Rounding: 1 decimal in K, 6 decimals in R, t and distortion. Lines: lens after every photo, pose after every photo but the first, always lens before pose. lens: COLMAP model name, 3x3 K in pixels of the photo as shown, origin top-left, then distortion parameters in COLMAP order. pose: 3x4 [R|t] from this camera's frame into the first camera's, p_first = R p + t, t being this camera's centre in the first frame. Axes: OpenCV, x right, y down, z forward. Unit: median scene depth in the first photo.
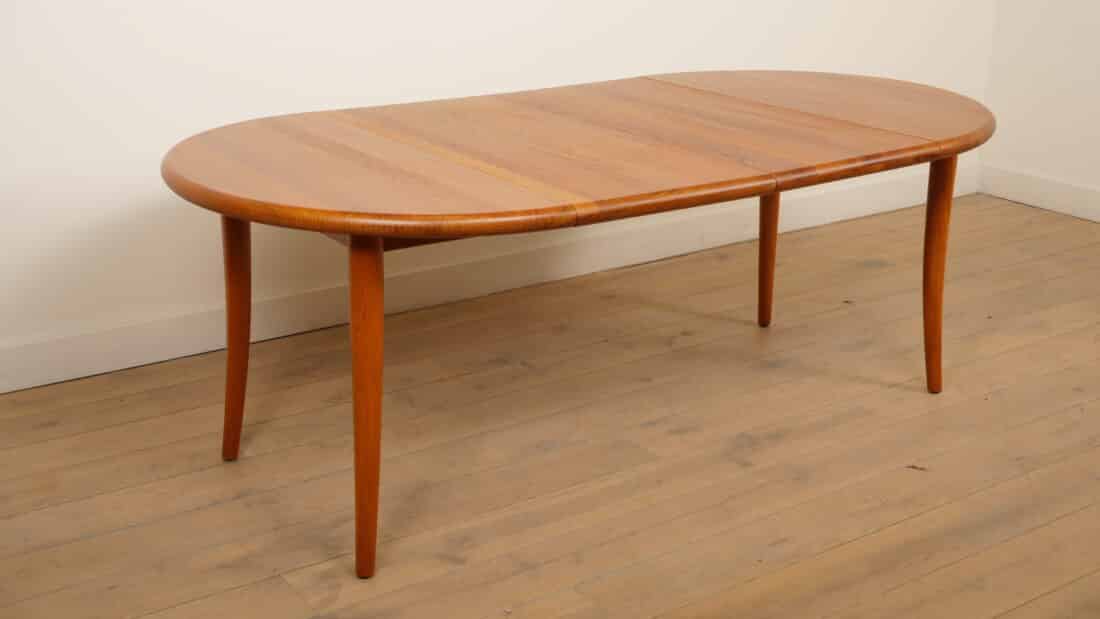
lens RADIAL K [[1366.1, 0, 550.0], [0, 1366.1, 309.5], [0, 0, 1]] dist [-0.000332, -0.003387]
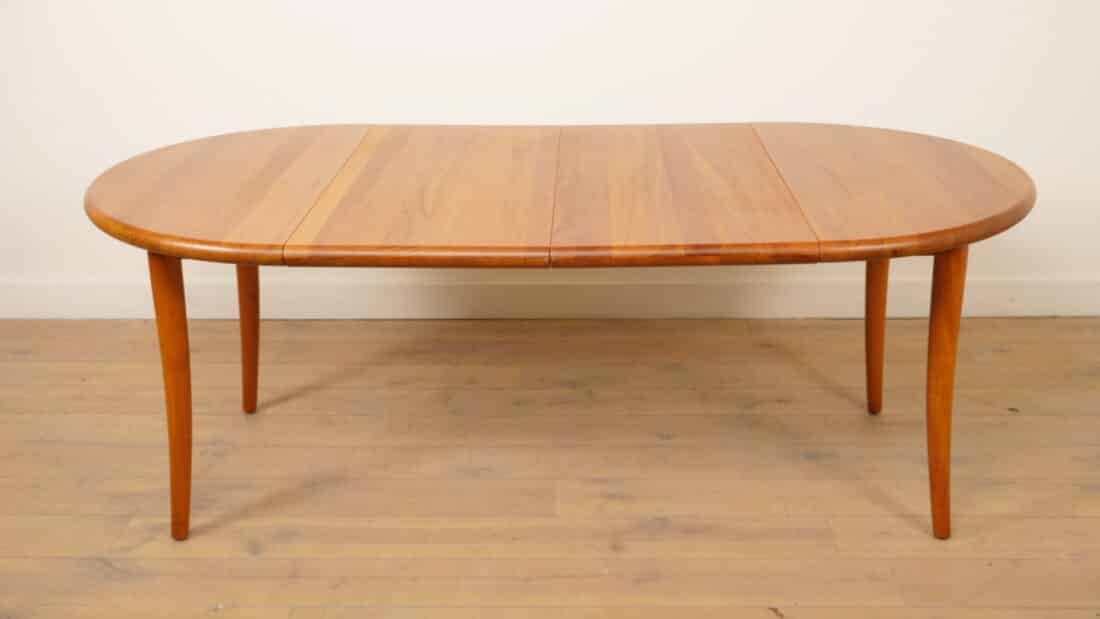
lens RADIAL K [[1212.1, 0, 550.0], [0, 1212.1, 309.5], [0, 0, 1]] dist [0.003550, 0.000492]
pose [[0.802864, 0.190154, -0.565023, 0.529381], [-0.172665, 0.981314, 0.084907, -0.106876], [0.570611, 0.029391, 0.820694, 0.280307]]
